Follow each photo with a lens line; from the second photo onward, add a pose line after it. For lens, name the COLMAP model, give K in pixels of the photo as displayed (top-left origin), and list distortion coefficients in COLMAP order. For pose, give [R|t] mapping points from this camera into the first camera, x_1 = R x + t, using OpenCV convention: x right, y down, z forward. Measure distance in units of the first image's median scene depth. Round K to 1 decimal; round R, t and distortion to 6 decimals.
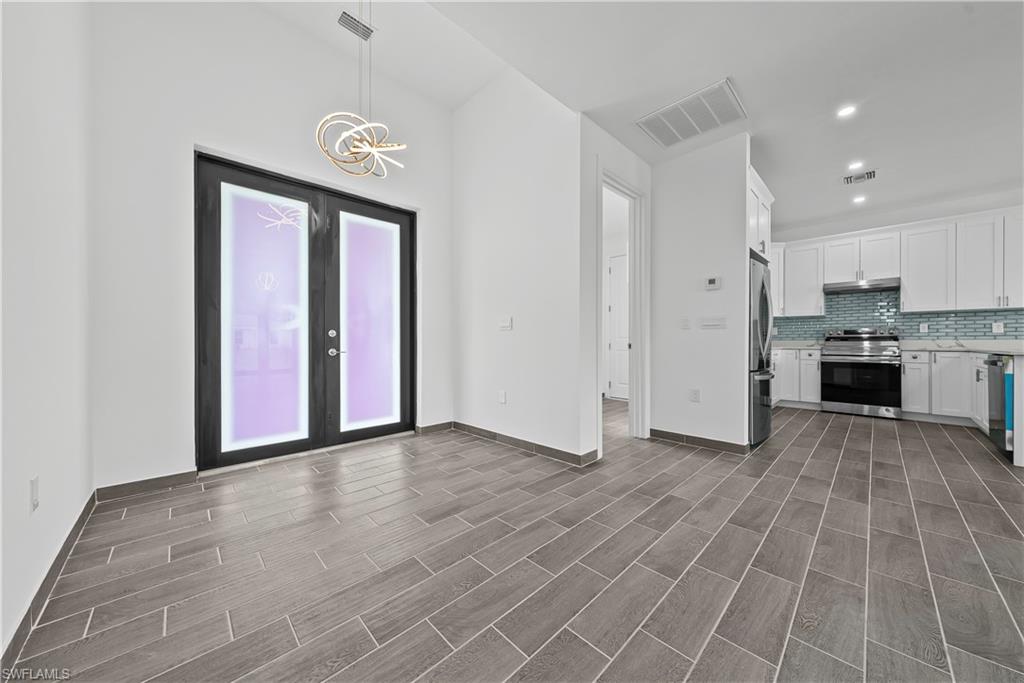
lens RADIAL K [[349.5, 0, 514.0], [0, 349.5, 342.3], [0, 0, 1]] dist [-0.003513, 0.000550]
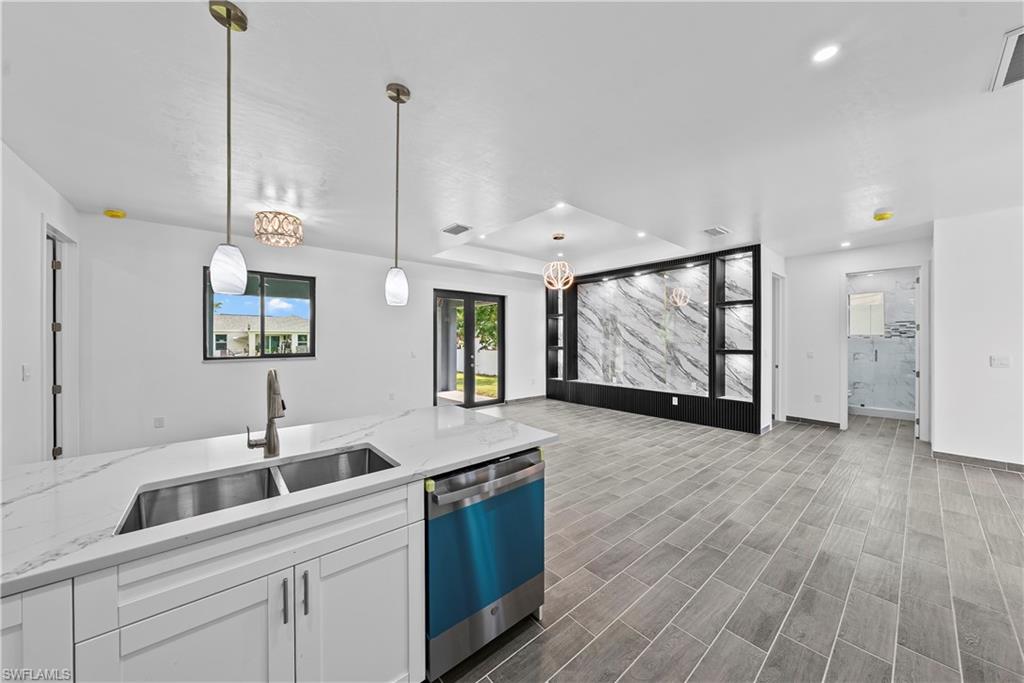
lens RADIAL K [[349.5, 0, 515.1], [0, 349.5, 340.5], [0, 0, 1]] dist [-0.003513, 0.000550]
pose [[-0.998076, 0.002296, 0.061956, 1.016596], [0.002619, 0.999983, 0.005124, -0.105870], [-0.061943, 0.005276, -0.998066, 1.145935]]
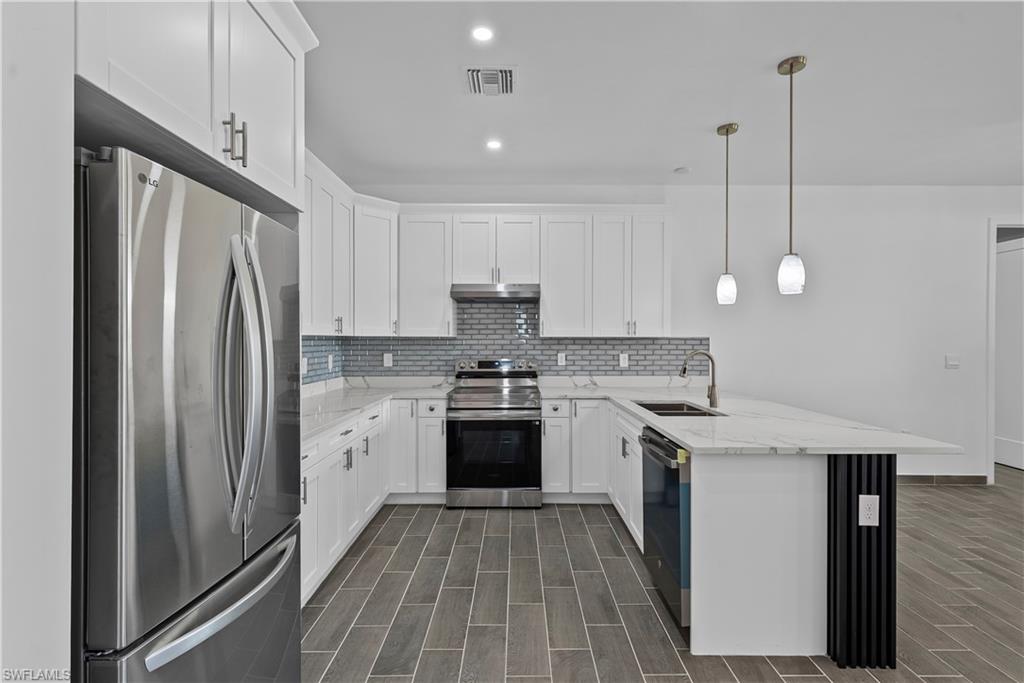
lens RADIAL K [[466.8, 0, 515.6], [0, 466.8, 340.1], [0, 0, 1]] dist [0.001833, -0.000881]
pose [[0.691427, -0.000441, 0.722447, 0.511448], [0.001217, 0.999999, -0.000554, -0.093769], [-0.722446, 0.001262, 0.691427, 0.491194]]
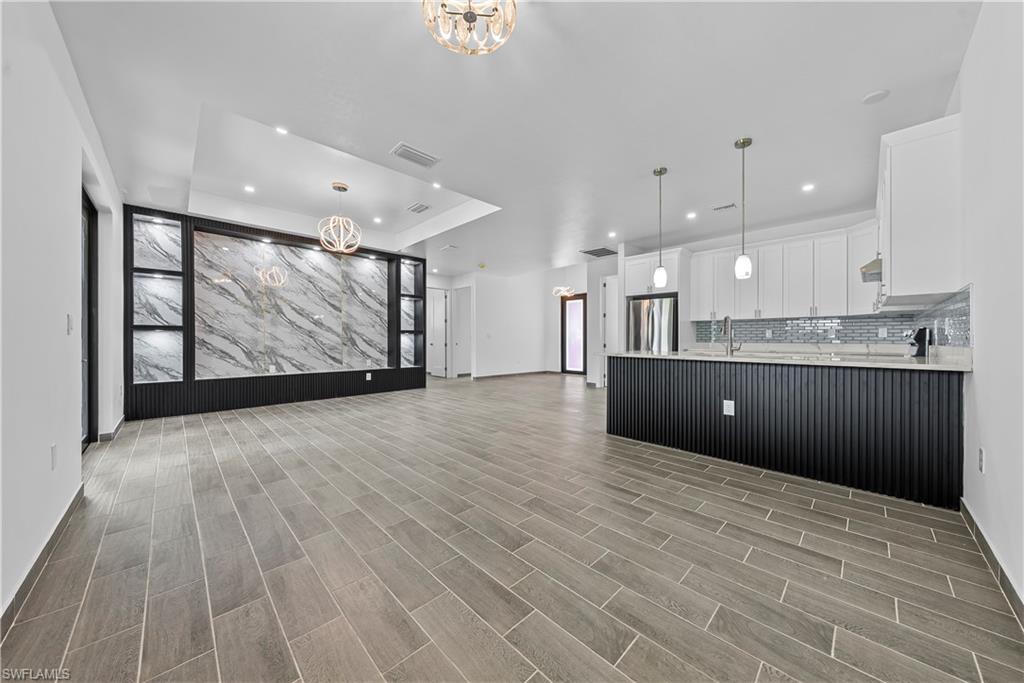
lens RADIAL K [[349.5, 0, 518.7], [0, 349.5, 340.7], [0, 0, 1]] dist [-0.003513, 0.000550]
pose [[0.018900, 0.005107, -0.999808, 2.129752], [-0.005916, 0.999970, 0.004996, -0.017757], [0.999804, 0.005820, 0.018930, 0.269851]]
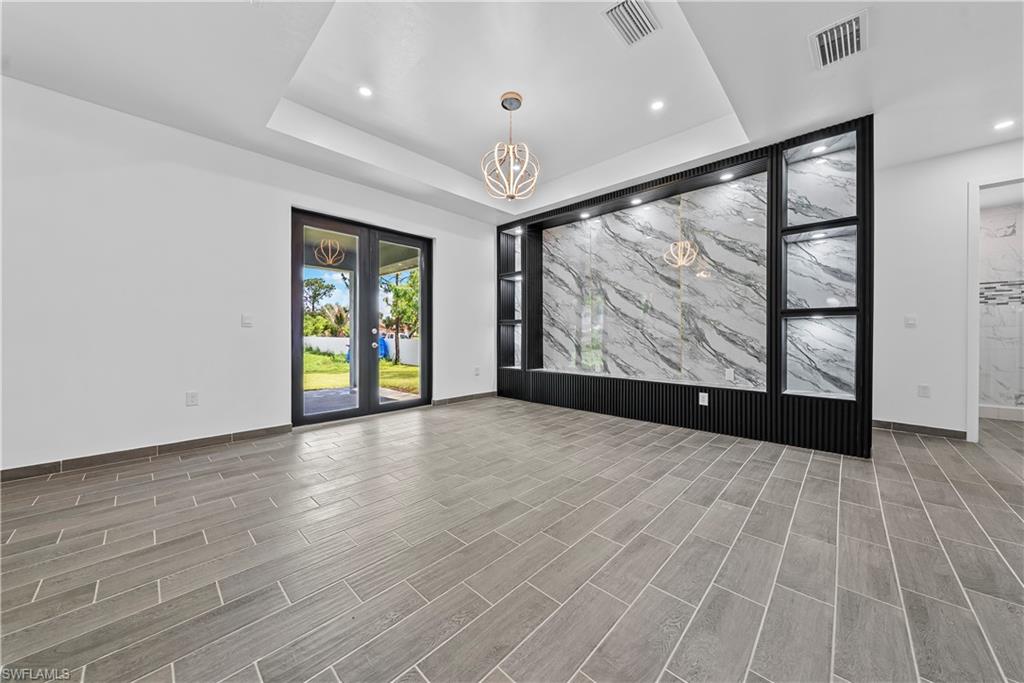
lens RADIAL K [[349.5, 0, 512.7], [0, 349.5, 336.6], [0, 0, 1]] dist [-0.003513, 0.000550]
pose [[-0.999172, -0.000150, -0.040689, 0.955747], [-0.000591, 0.999941, 0.010822, -0.005599], [0.040685, 0.010838, -0.999113, 0.477404]]
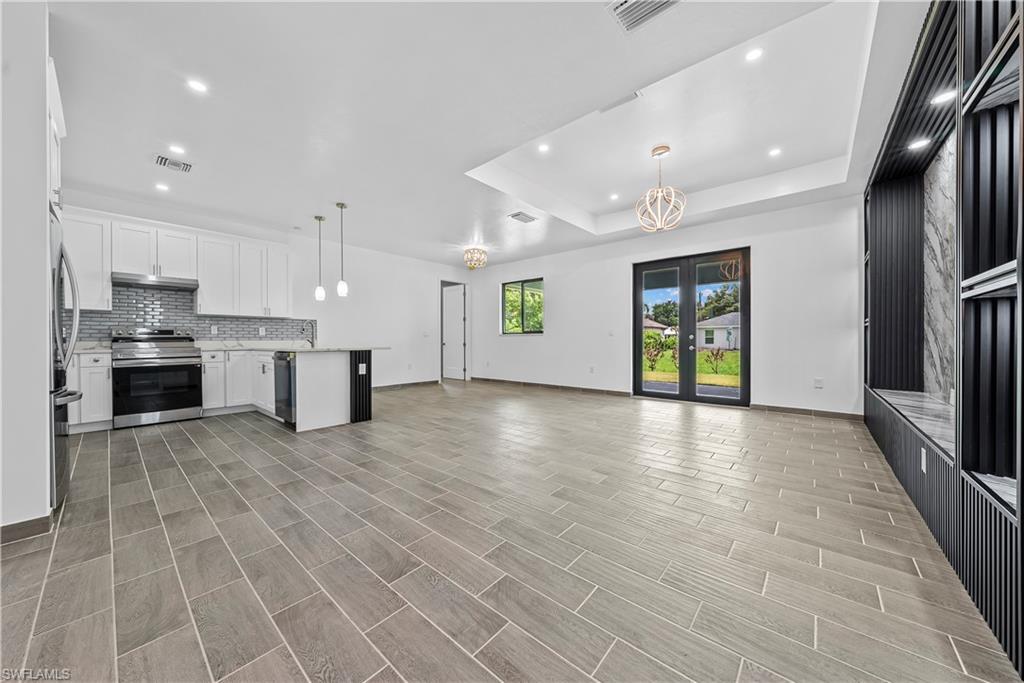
lens RADIAL K [[349.5, 0, 517.3], [0, 349.5, 341.9], [0, 0, 1]] dist [-0.003513, 0.000550]
pose [[-0.101186, -0.005615, 0.994852, -0.015384], [0.006669, 0.999958, 0.006322, -0.003911], [-0.994845, 0.007275, -0.101145, 0.190408]]
